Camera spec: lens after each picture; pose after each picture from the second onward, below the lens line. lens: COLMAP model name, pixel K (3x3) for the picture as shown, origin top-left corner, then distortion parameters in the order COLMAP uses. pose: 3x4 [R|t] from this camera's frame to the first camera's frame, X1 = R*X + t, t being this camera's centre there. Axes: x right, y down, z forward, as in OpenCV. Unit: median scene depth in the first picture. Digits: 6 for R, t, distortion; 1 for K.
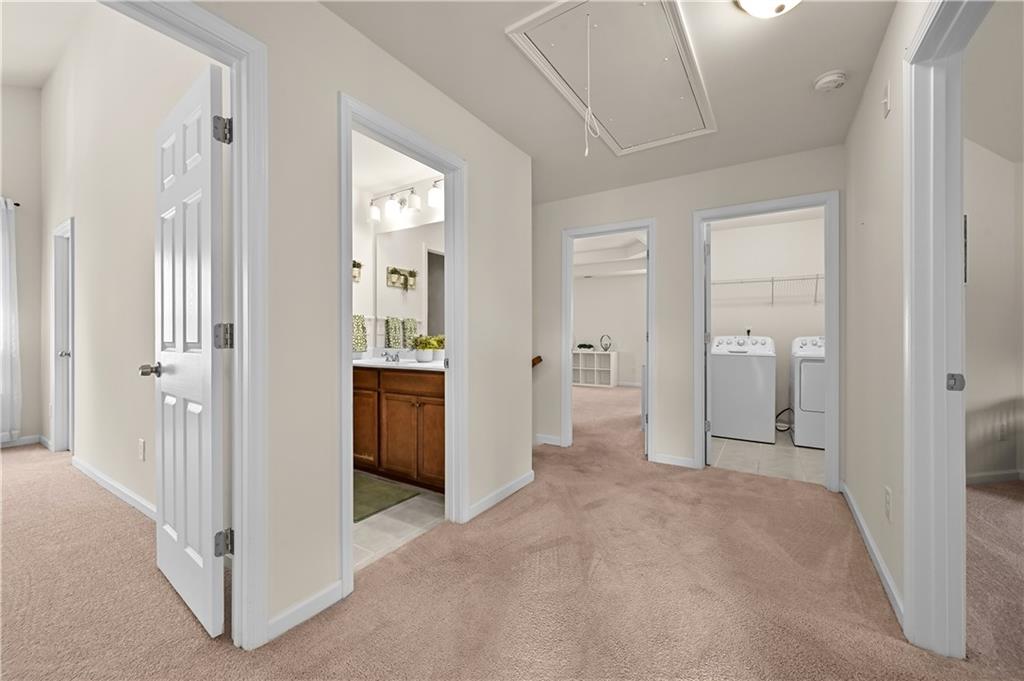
lens RADIAL K [[407.1, 0, 512.2], [0, 407.1, 333.7], [0, 0, 1]] dist [-0.000637, -0.000322]
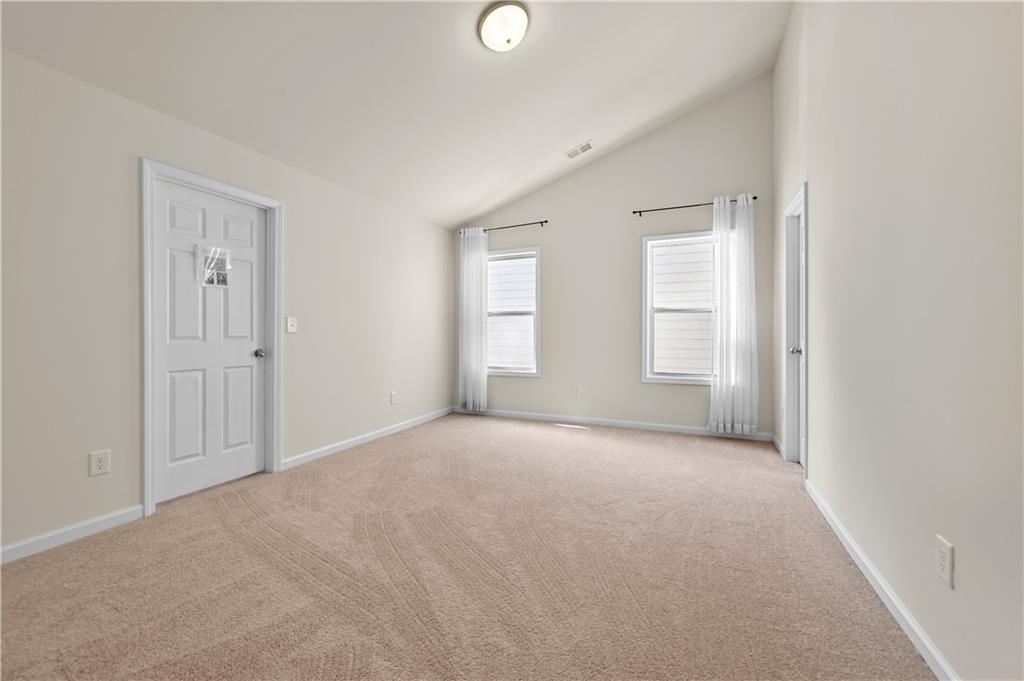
lens RADIAL K [[407.1, 0, 512.2], [0, 407.1, 333.7], [0, 0, 1]] dist [-0.000637, -0.000322]
pose [[0.148753, 0.005686, -0.988858, -0.404858], [0.003223, 0.999975, 0.006235, 0.007633], [0.988869, -0.004115, 0.148731, 0.332556]]
